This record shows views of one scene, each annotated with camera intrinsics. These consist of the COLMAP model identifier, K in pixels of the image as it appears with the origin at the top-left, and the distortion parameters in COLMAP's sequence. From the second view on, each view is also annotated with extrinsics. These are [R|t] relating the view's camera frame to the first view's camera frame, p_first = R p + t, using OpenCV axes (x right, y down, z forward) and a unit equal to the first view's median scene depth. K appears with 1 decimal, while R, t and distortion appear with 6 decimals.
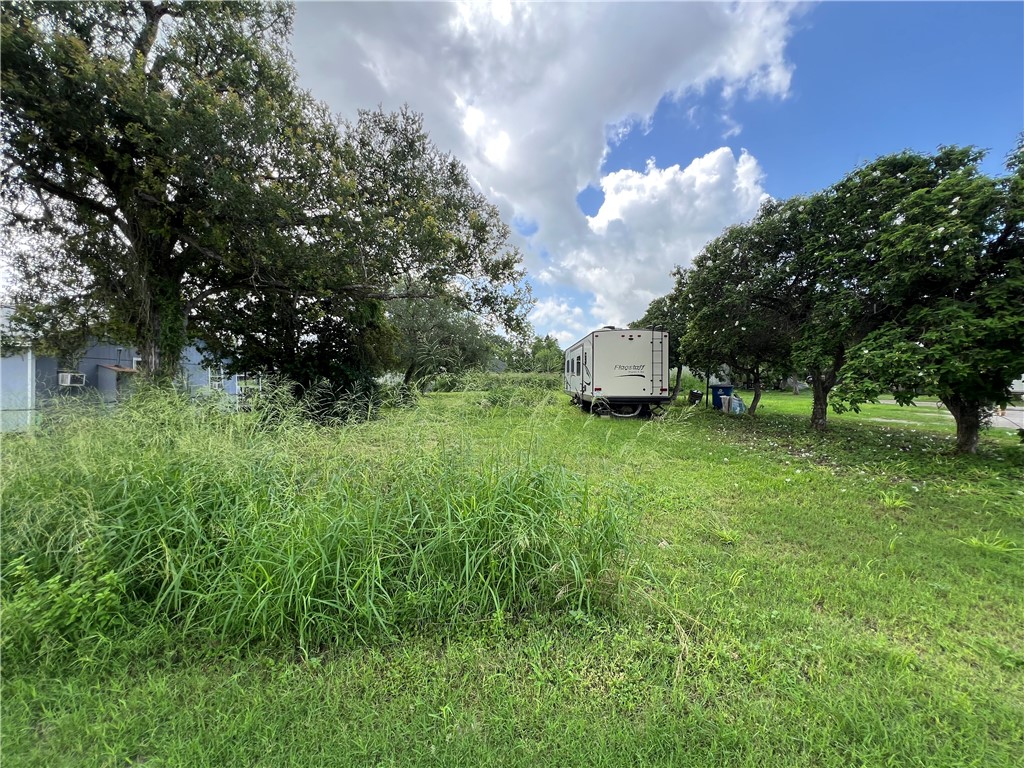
lens RADIAL K [[416.2, 0, 510.9], [0, 416.2, 381.9], [0, 0, 1]] dist [0.004573, 0.000047]
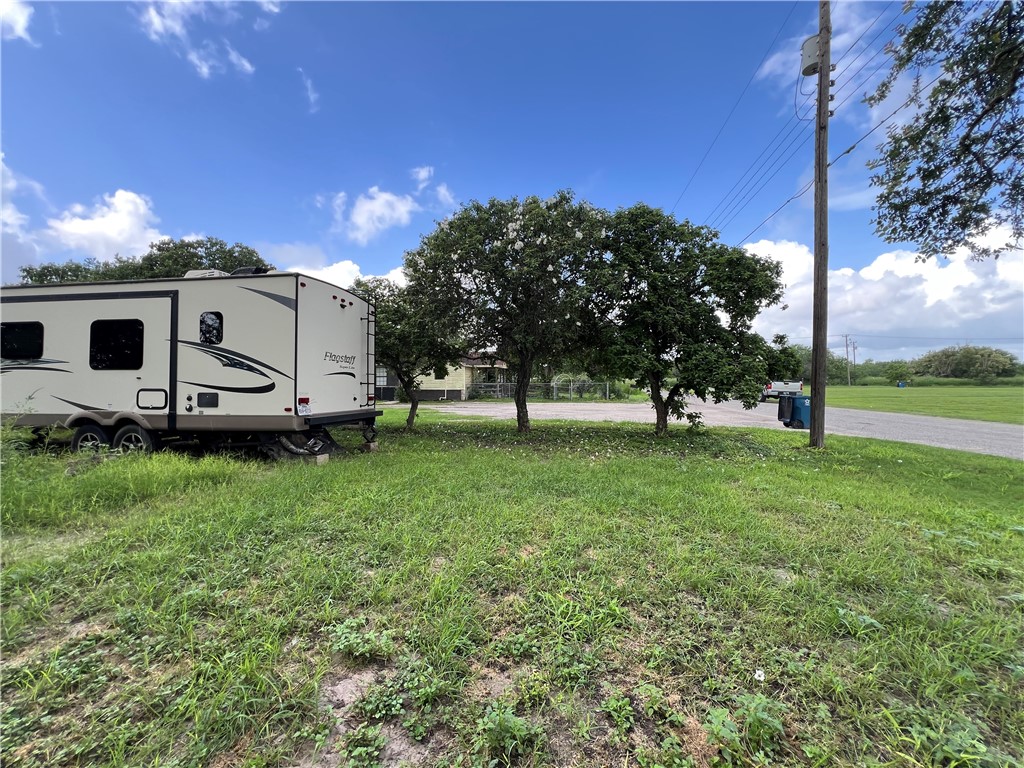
lens RADIAL K [[416.2, 0, 507.5], [0, 416.2, 384.5], [0, 0, 1]] dist [0.004573, 0.000047]
pose [[0.140099, 0.007762, 0.990107, -0.214324], [0.001004, 0.999968, -0.007981, 0.003611], [-0.990137, 0.002112, 0.140086, 0.712421]]
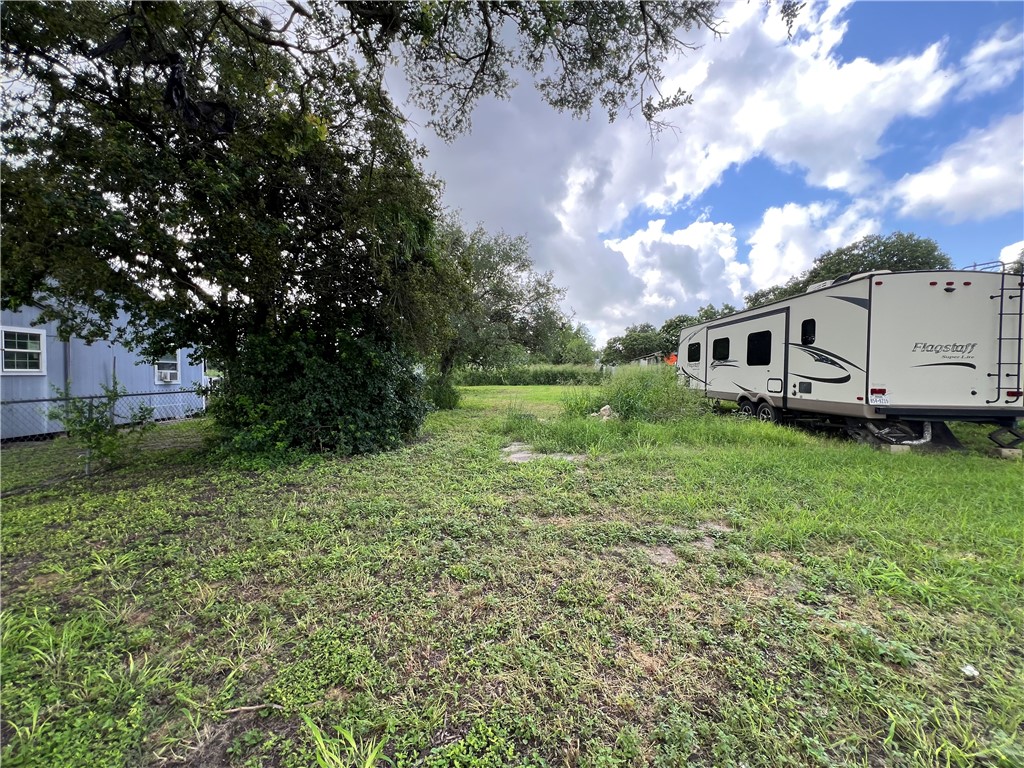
lens RADIAL K [[416.2, 0, 514.0], [0, 416.2, 377.7], [0, 0, 1]] dist [0.004573, 0.000047]
pose [[0.999922, 0.011007, -0.005896, -0.219404], [-0.010945, 0.999886, 0.010361, 0.001045], [0.006009, -0.010295, 0.999929, 0.502662]]
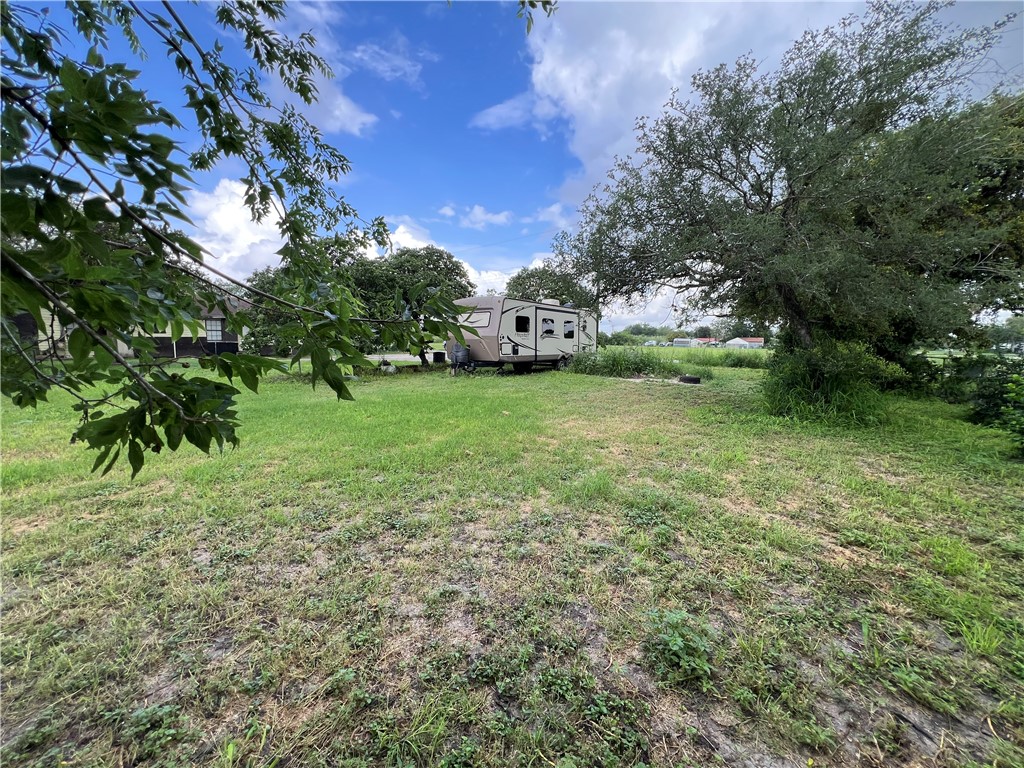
lens RADIAL K [[416.2, 0, 502.3], [0, 416.2, 382.1], [0, 0, 1]] dist [0.004573, 0.000047]
pose [[-0.814878, -0.038221, 0.578370, -0.424404], [0.011905, 0.996509, 0.082628, 0.010365], [-0.579510, 0.074217, -0.811579, 2.476875]]
